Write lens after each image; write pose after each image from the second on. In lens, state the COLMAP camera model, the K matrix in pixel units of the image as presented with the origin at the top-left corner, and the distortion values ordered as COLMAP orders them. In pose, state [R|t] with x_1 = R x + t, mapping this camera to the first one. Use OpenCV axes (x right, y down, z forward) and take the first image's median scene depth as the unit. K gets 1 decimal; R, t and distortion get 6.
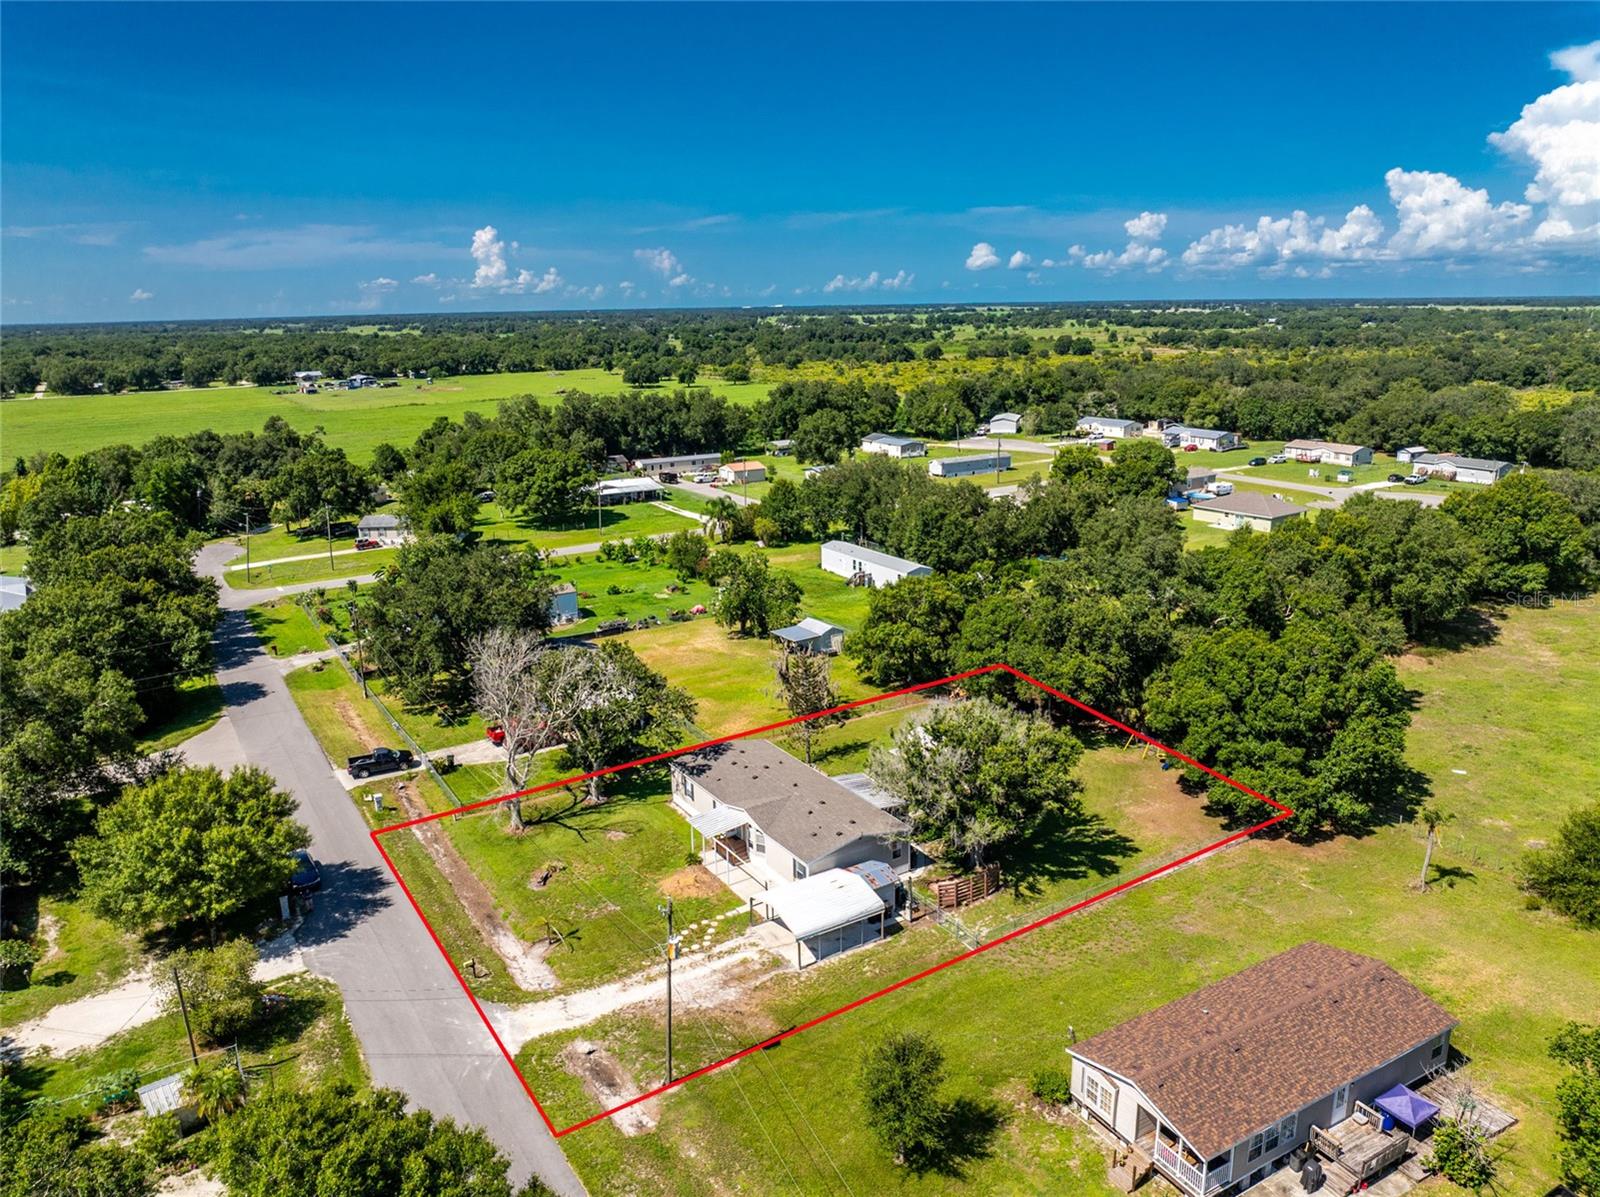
lens RADIAL K [[1129.2, 0, 804.4], [0, 1129.2, 569.7], [0, 0, 1]] dist [-0.024850, -0.023148]
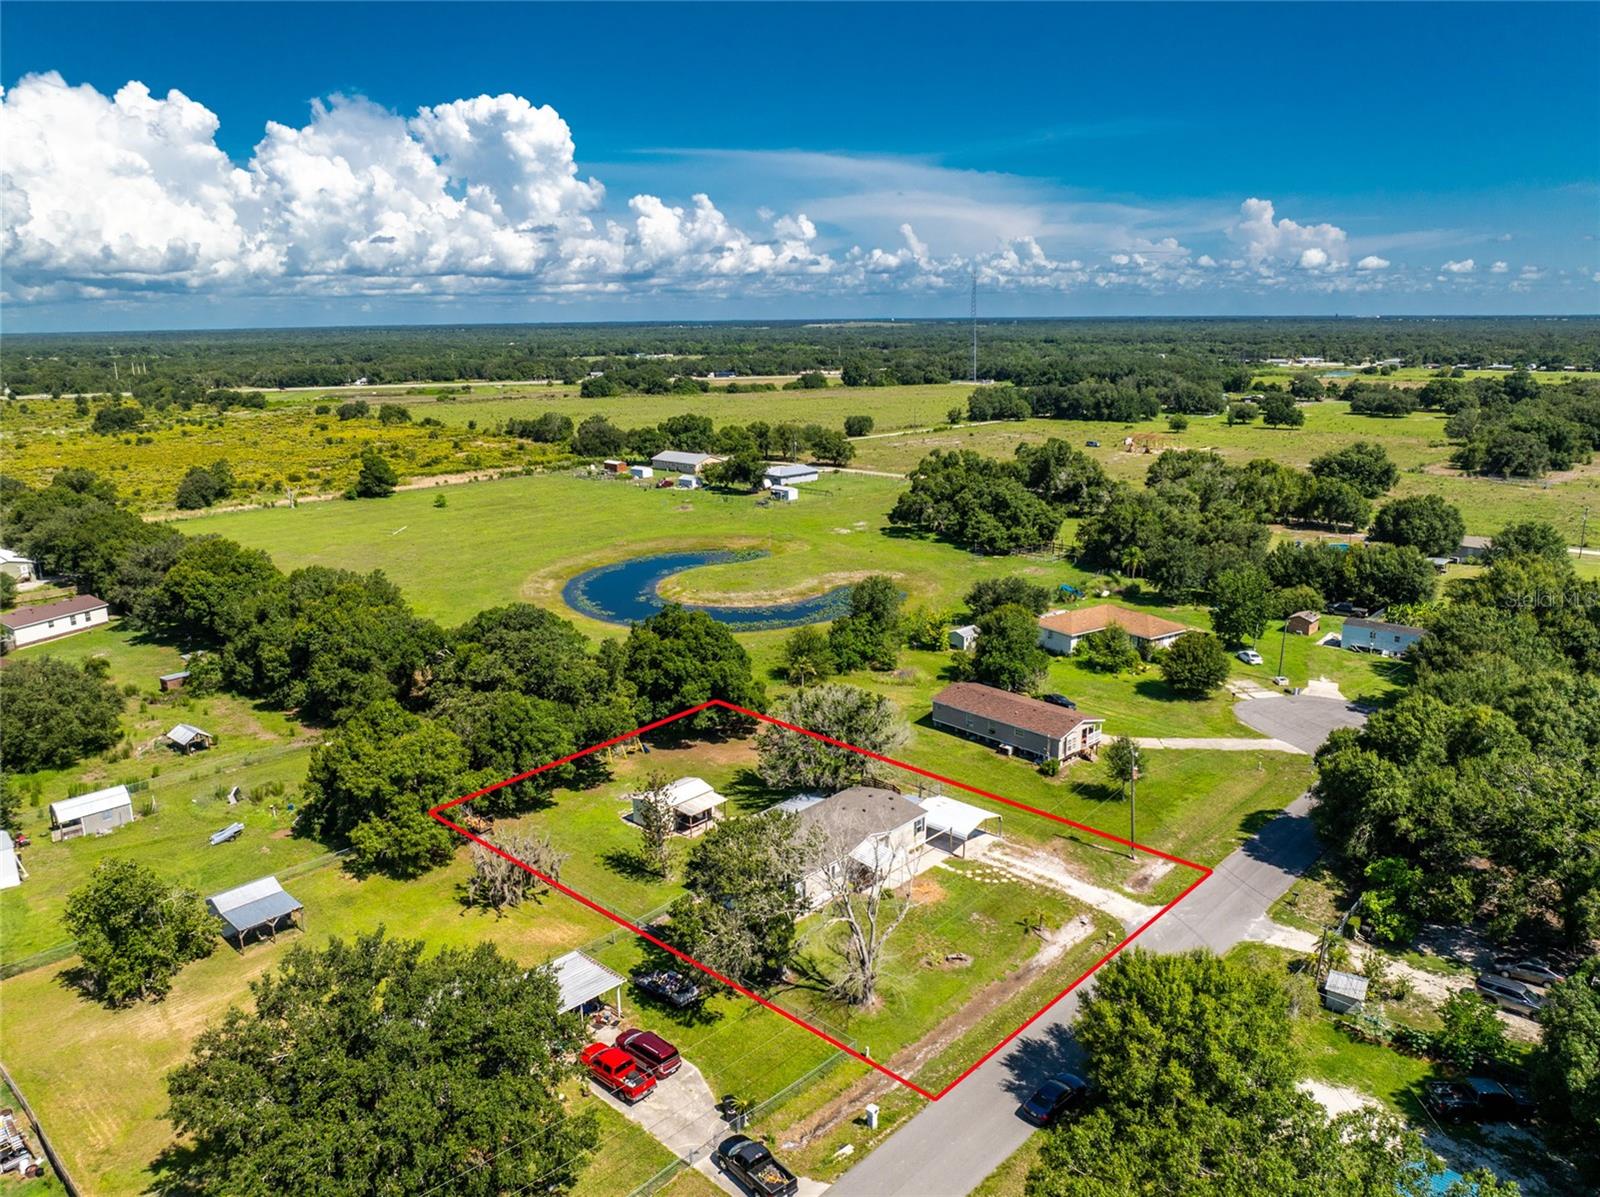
lens RADIAL K [[1129.2, 0, 804.4], [0, 1129.2, 569.7], [0, 0, 1]] dist [-0.024850, -0.023148]
pose [[-0.246733, -0.190650, 0.950145, -0.492056], [0.236928, 0.938835, 0.249906, -0.162970], [-0.939674, 0.286776, -0.186471, 0.525084]]
